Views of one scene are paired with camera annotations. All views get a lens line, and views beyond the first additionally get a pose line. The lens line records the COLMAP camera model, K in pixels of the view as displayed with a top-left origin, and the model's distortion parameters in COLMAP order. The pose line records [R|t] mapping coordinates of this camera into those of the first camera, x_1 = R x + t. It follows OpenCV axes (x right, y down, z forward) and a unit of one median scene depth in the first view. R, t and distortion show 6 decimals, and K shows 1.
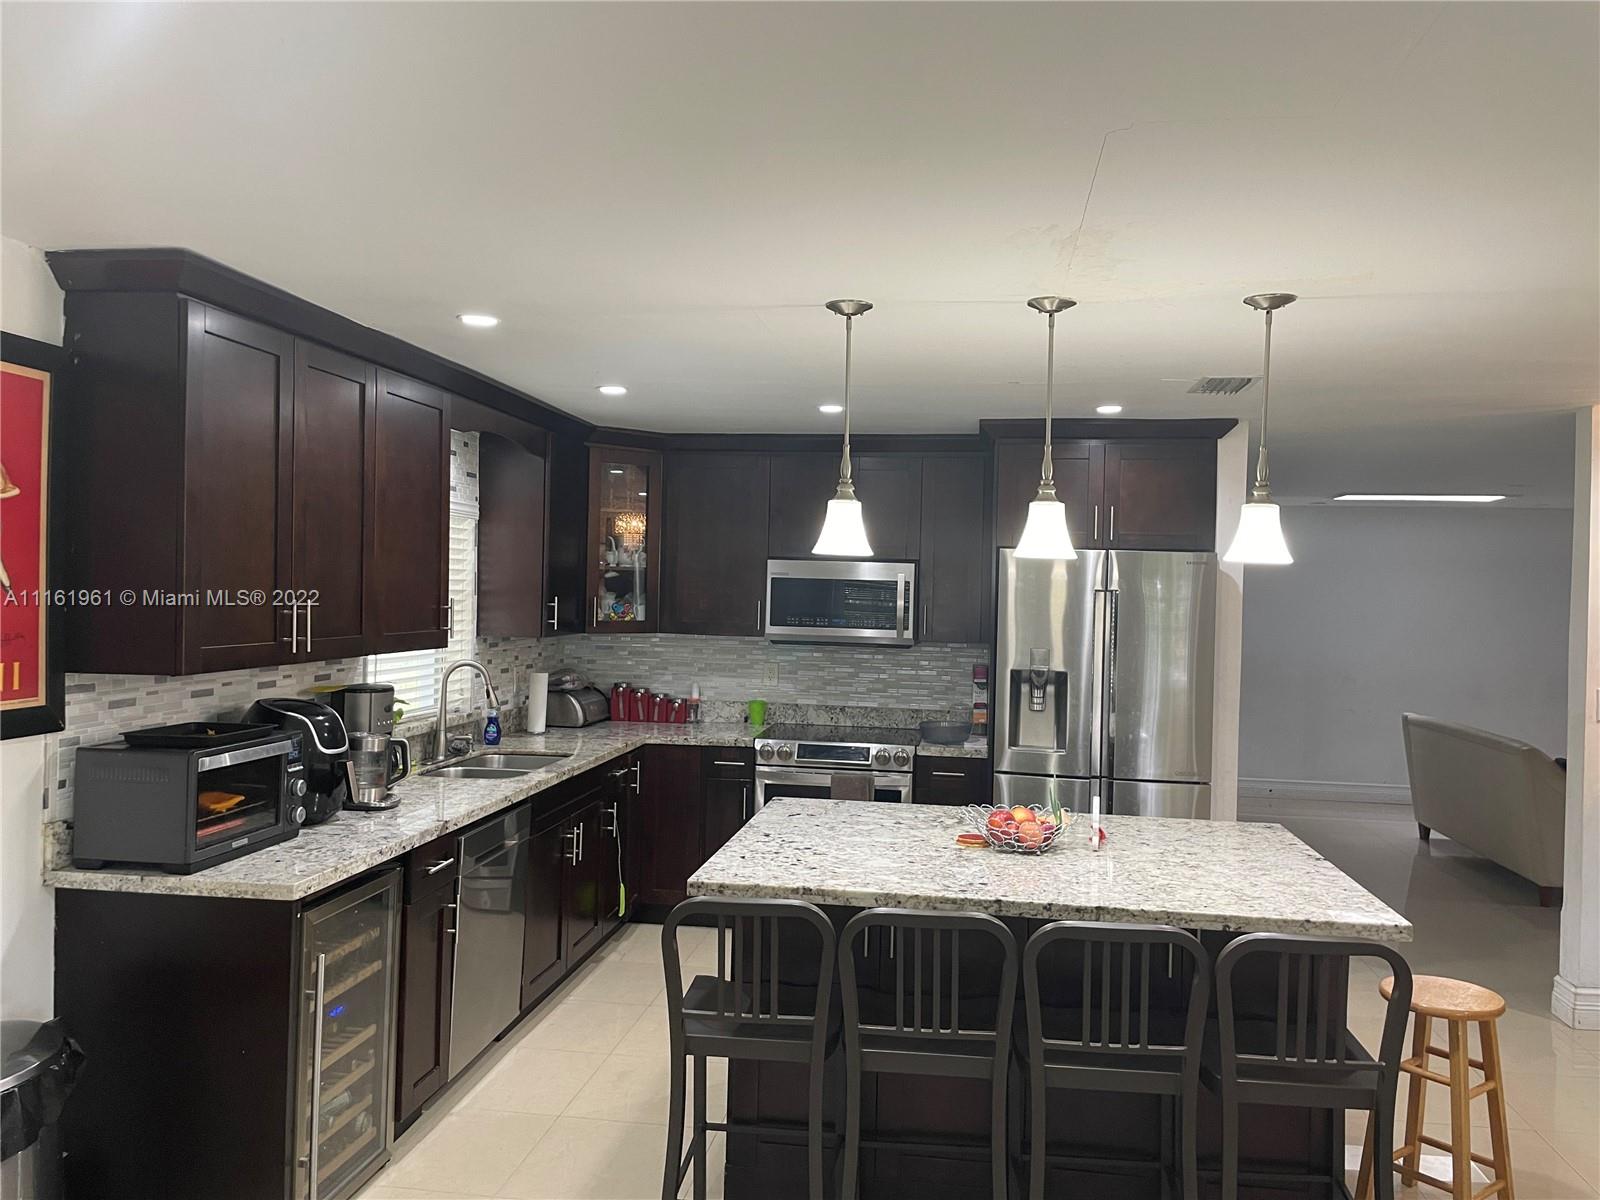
lens RADIAL K [[1206.7, 0, 810.7], [0, 1206.7, 585.7], [0, 0, 1]] dist [0.090889, -0.116719]
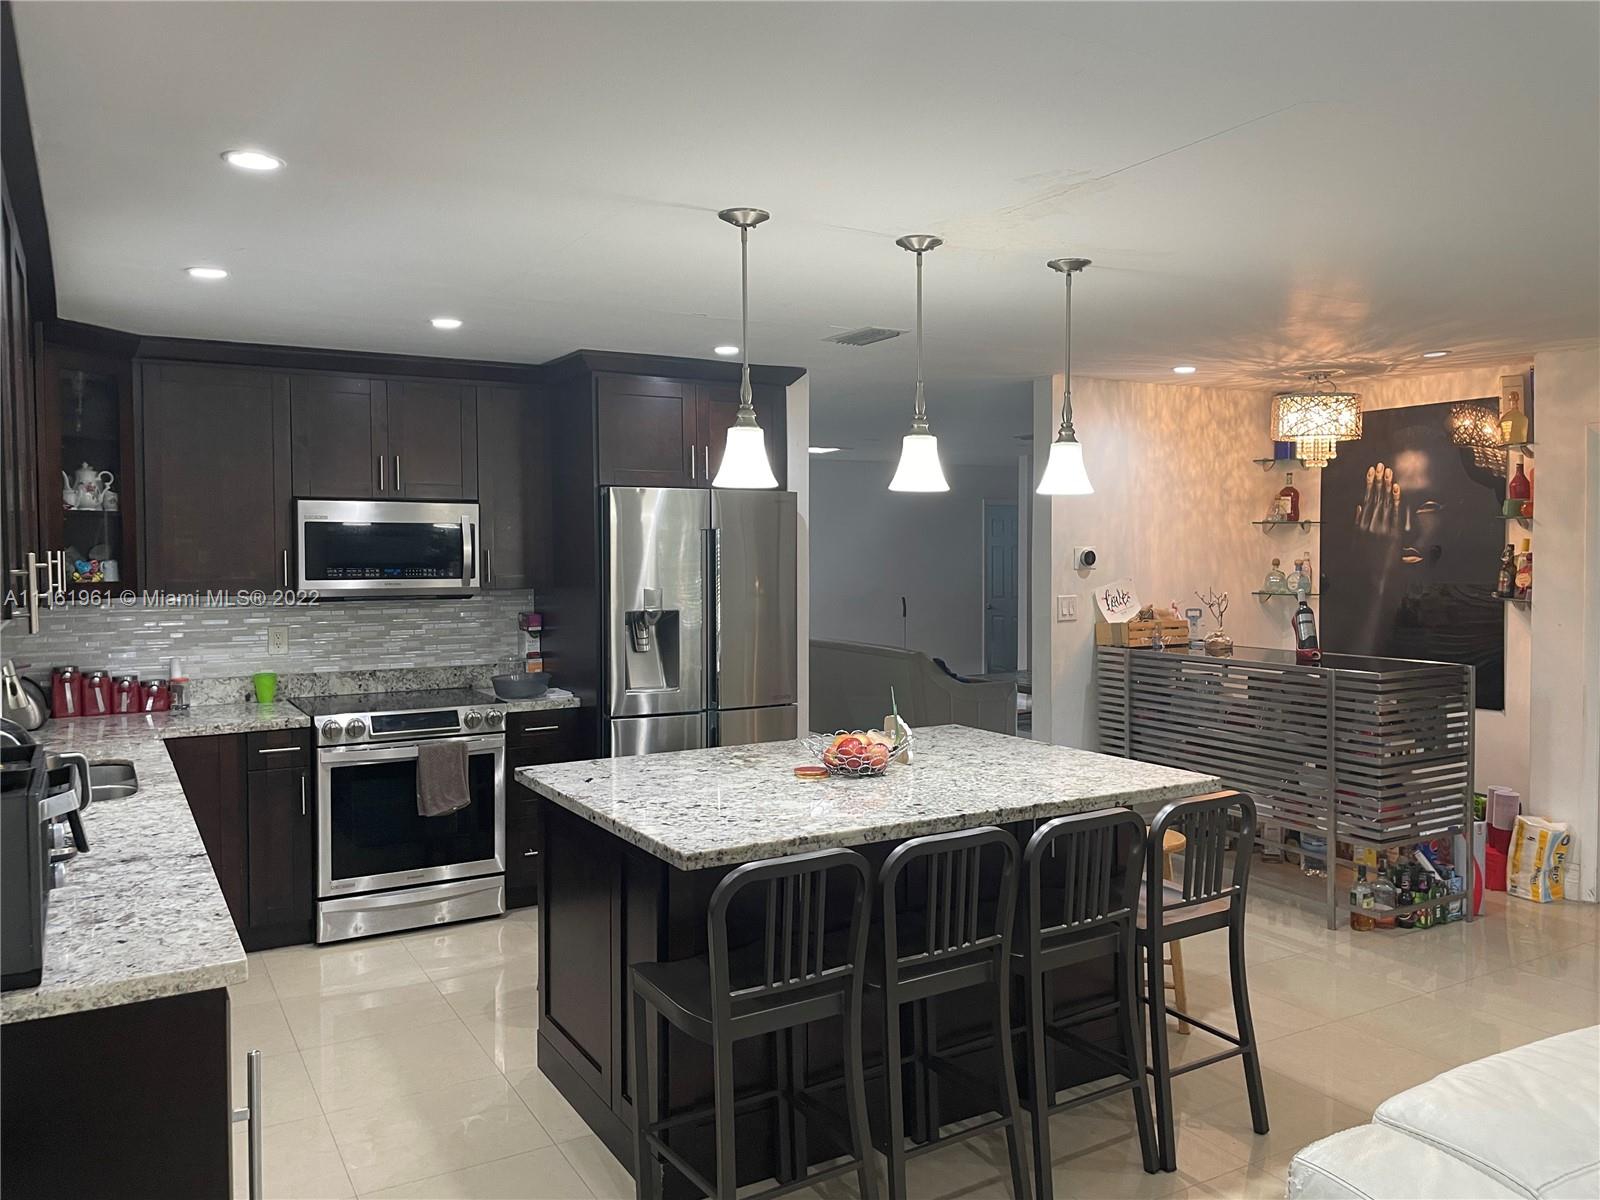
lens RADIAL K [[1206.7, 0, 806.3], [0, 1206.7, 585.5], [0, 0, 1]] dist [0.090889, -0.116719]
pose [[0.784556, -0.047350, 0.618248, -0.297027], [0.022179, 0.998585, 0.048335, 0.003981], [-0.619662, -0.024210, 0.784496, 0.135382]]
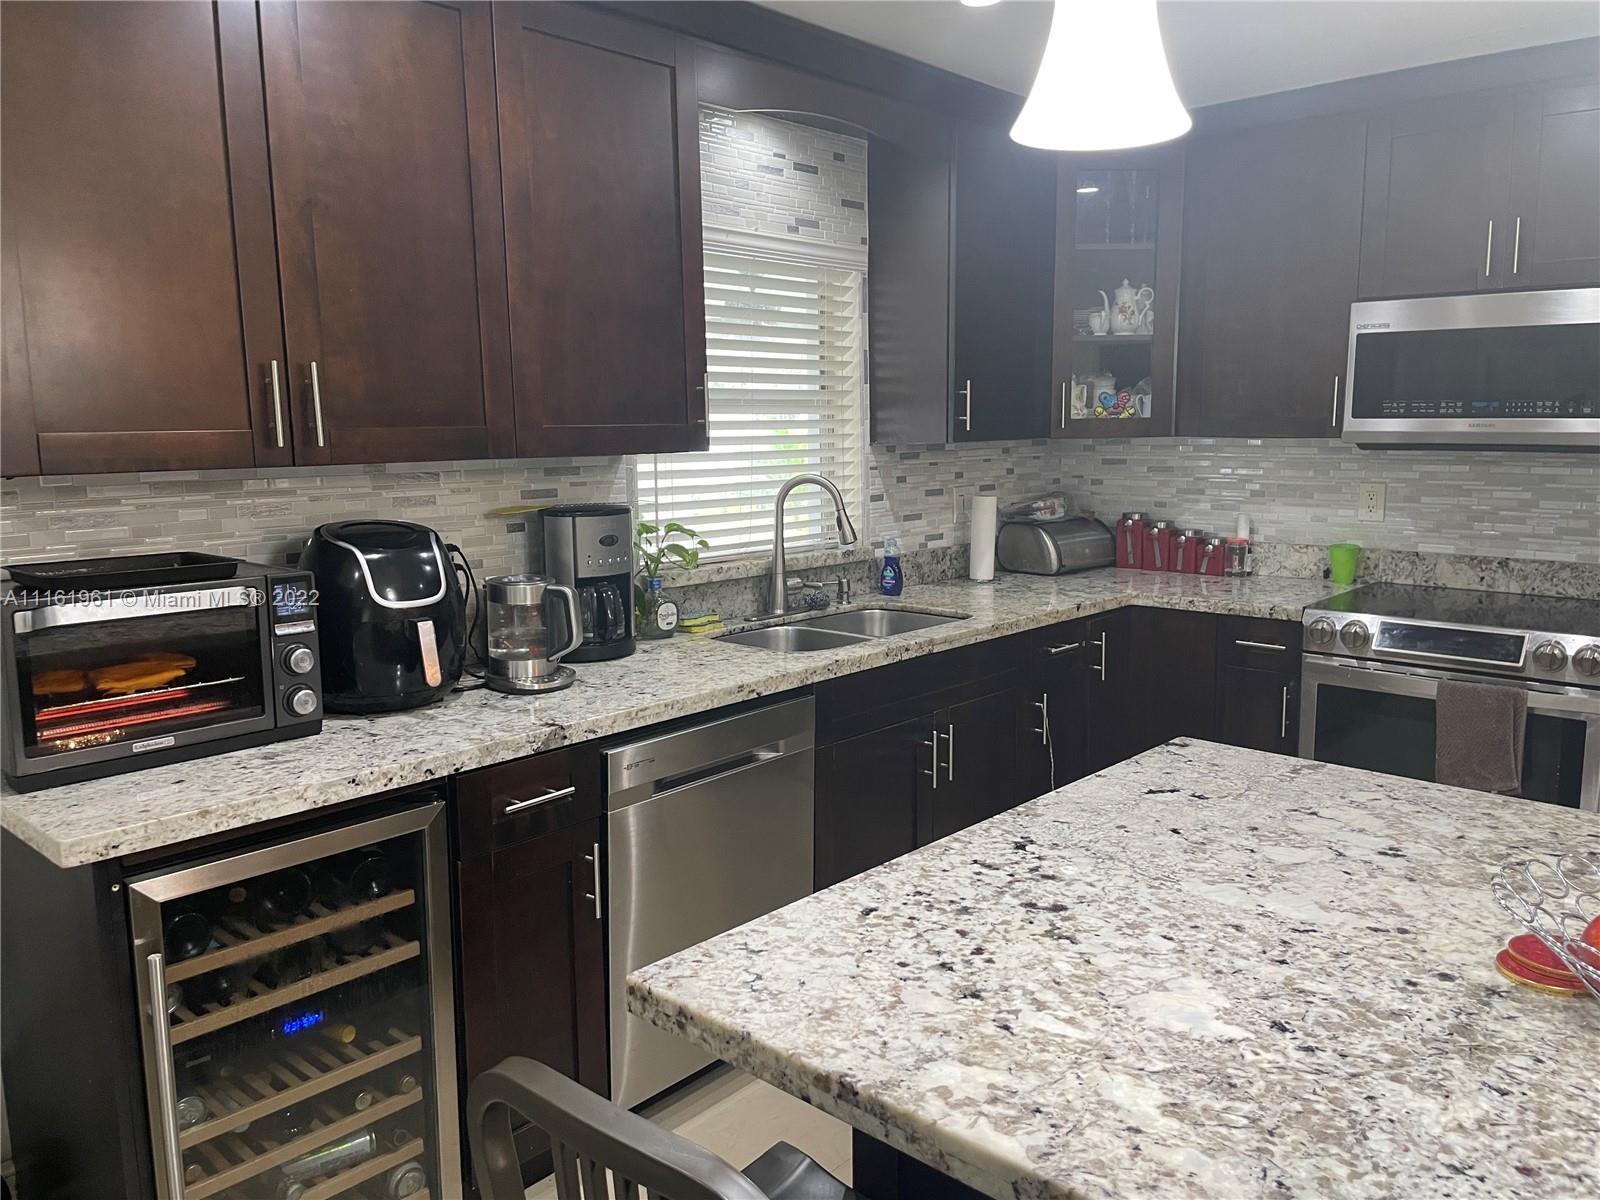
lens RADIAL K [[1206.7, 0, 815.1], [0, 1206.7, 590.9], [0, 0, 1]] dist [0.090889, -0.116719]
pose [[0.826365, 0.049925, -0.560918, 0.092993], [0.029812, 0.990787, 0.132106, 0.031465], [0.562345, -0.125890, 0.817263, 0.373890]]
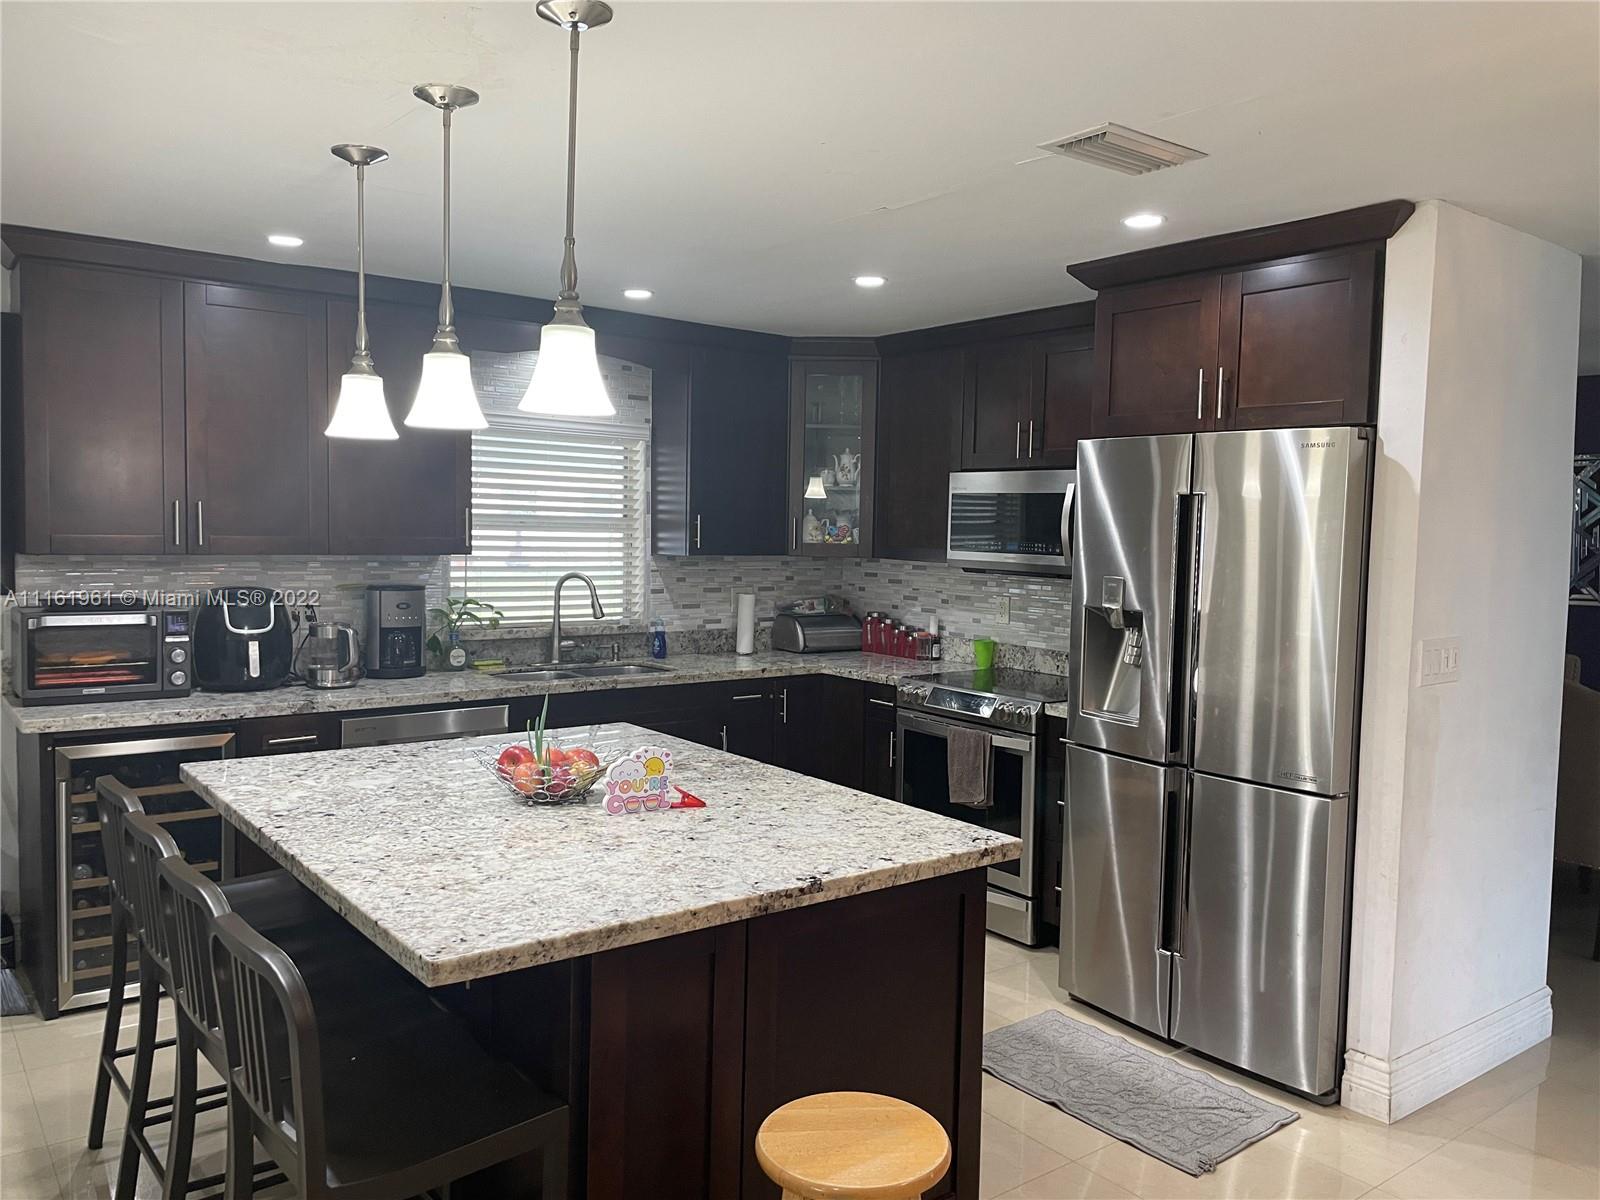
lens RADIAL K [[1206.7, 0, 814.4], [0, 1206.7, 590.1], [0, 0, 1]] dist [0.090889, -0.116719]
pose [[0.721736, 0.031314, -0.691460, 0.514721], [-0.003784, 0.999140, 0.041298, 0.027974], [0.692158, -0.027190, 0.721234, 0.330873]]
